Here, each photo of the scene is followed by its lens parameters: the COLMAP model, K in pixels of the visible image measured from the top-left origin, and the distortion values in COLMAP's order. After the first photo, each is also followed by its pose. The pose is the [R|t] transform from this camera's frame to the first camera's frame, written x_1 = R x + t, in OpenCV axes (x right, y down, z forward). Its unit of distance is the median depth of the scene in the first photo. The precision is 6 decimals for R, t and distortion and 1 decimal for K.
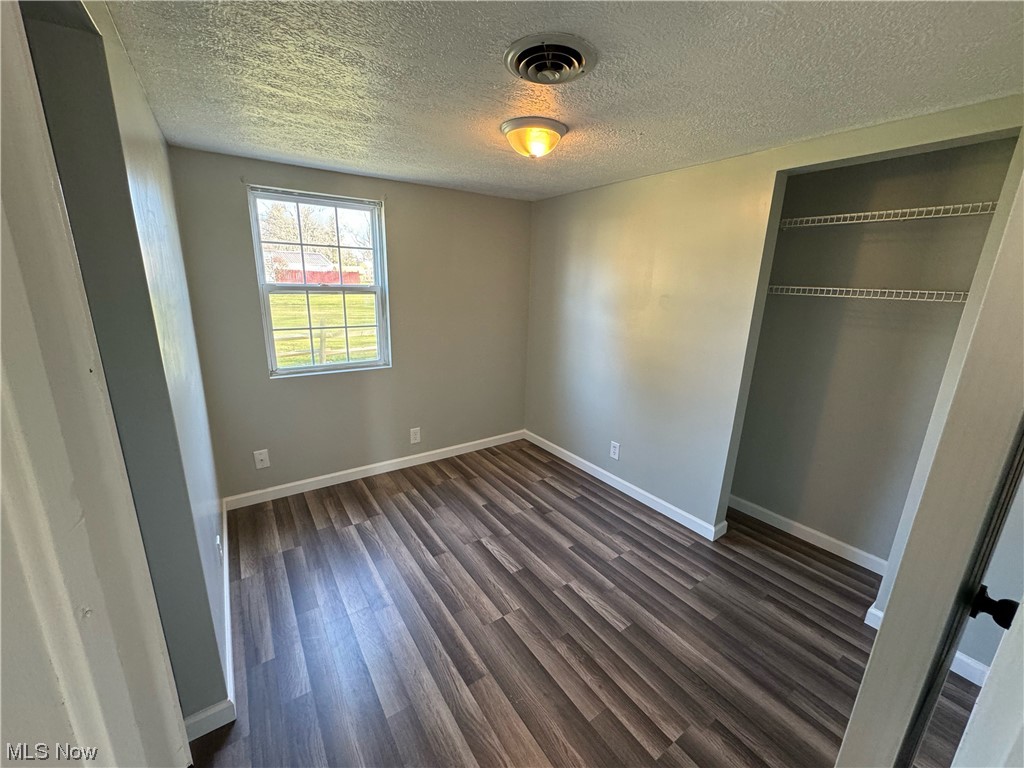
lens RADIAL K [[406.3, 0, 509.4], [0, 406.3, 384.2], [0, 0, 1]] dist [-0.001820, -0.000075]
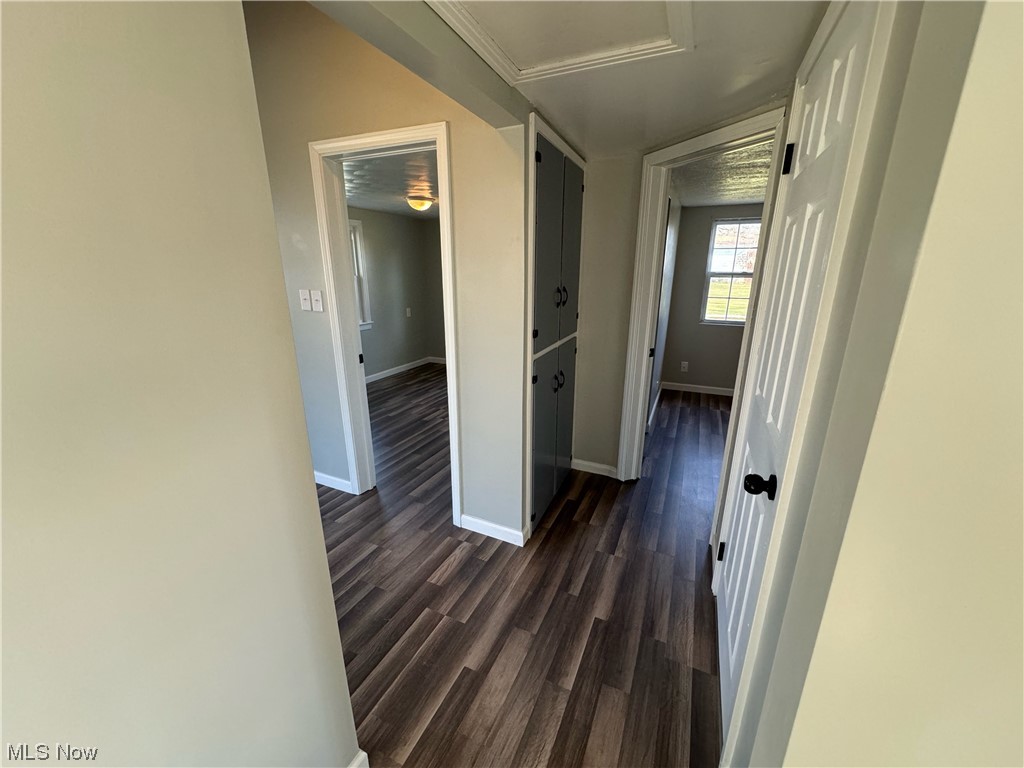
lens RADIAL K [[406.3, 0, 514.5], [0, 406.3, 383.6], [0, 0, 1]] dist [-0.001820, -0.000075]
pose [[0.520832, 0.210313, -0.827346, 0.578637], [-0.202420, 0.971962, 0.119647, 0.208608], [0.829313, 0.105155, 0.548801, -0.704613]]
